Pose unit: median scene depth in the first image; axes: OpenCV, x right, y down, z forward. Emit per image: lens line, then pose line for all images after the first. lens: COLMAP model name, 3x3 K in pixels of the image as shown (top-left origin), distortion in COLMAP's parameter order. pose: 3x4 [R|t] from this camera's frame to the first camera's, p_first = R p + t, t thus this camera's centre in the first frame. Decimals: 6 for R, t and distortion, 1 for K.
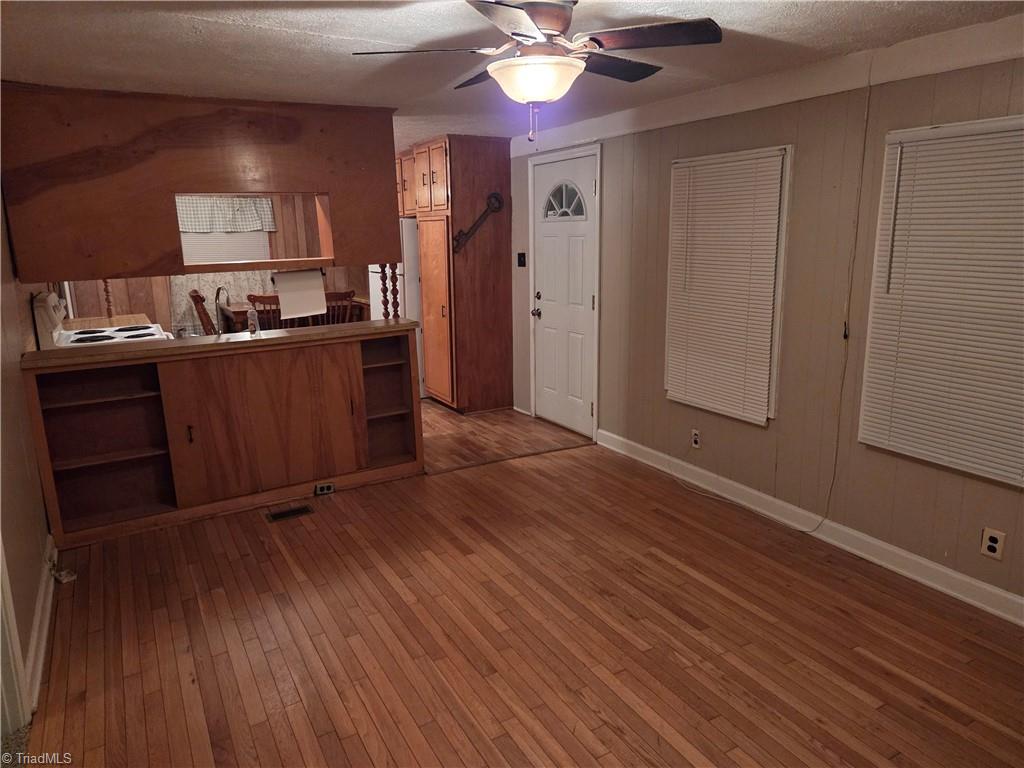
lens RADIAL K [[689.6, 0, 512.0], [0, 689.6, 384.0], [0, 0, 1]] dist [0.030273, -0.000991]
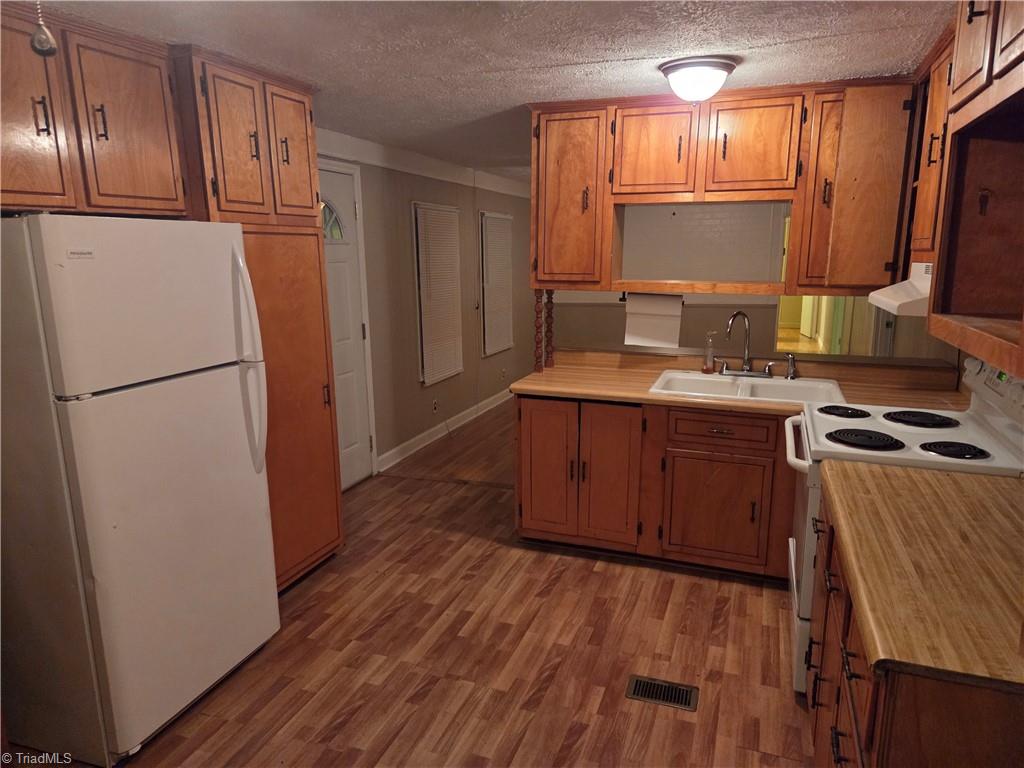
lens RADIAL K [[681.0, 0, 512.0], [0, 681.0, 384.0], [0, 0, 1]] dist [0.080081, 0.001170]
pose [[-0.648340, -0.126359, 0.750792, -0.708847], [0.180886, 0.932330, 0.313115, -0.300191], [-0.739551, 0.338813, -0.581610, 1.385615]]
